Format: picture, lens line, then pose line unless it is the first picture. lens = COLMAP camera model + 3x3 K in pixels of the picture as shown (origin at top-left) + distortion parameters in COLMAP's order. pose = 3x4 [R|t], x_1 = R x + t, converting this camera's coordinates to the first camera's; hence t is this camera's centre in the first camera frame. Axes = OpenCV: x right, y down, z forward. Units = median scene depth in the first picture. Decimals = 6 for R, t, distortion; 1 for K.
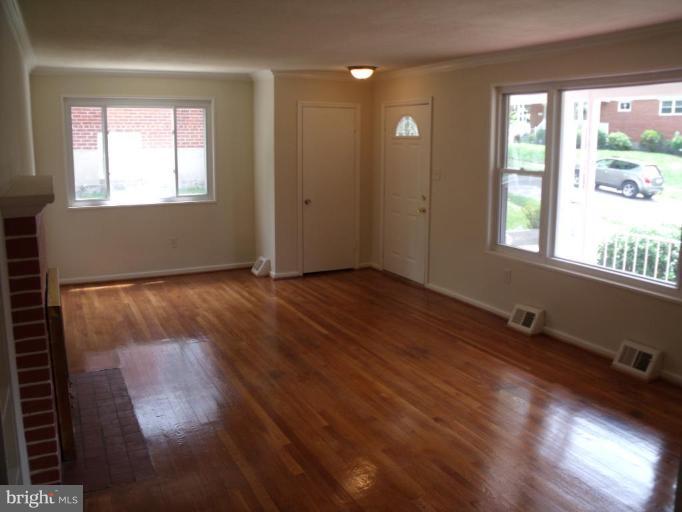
lens RADIAL K [[589.6, 0, 350.5], [0, 589.6, 252.9], [0, 0, 1]] dist [-0.180761, 0.154733]
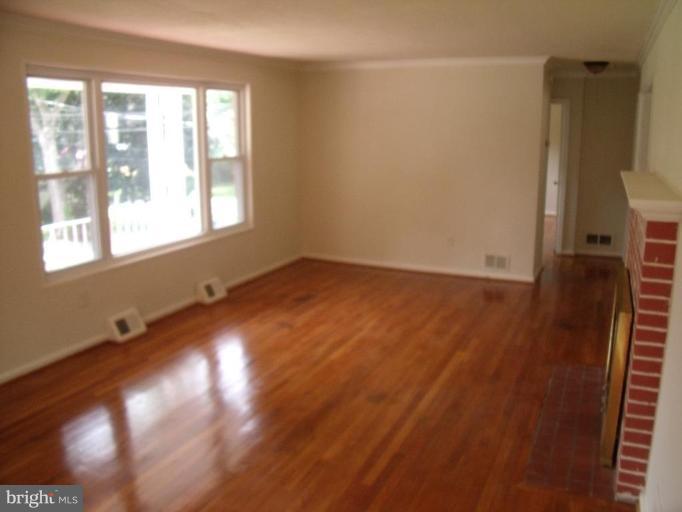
lens RADIAL K [[589.6, 0, 350.5], [0, 589.6, 252.9], [0, 0, 1]] dist [-0.180761, 0.154733]
pose [[-0.607192, -0.160888, 0.778096, -0.701739], [0.162673, 0.933369, 0.319937, -0.264369], [-0.777725, 0.320839, -0.540562, 1.345386]]
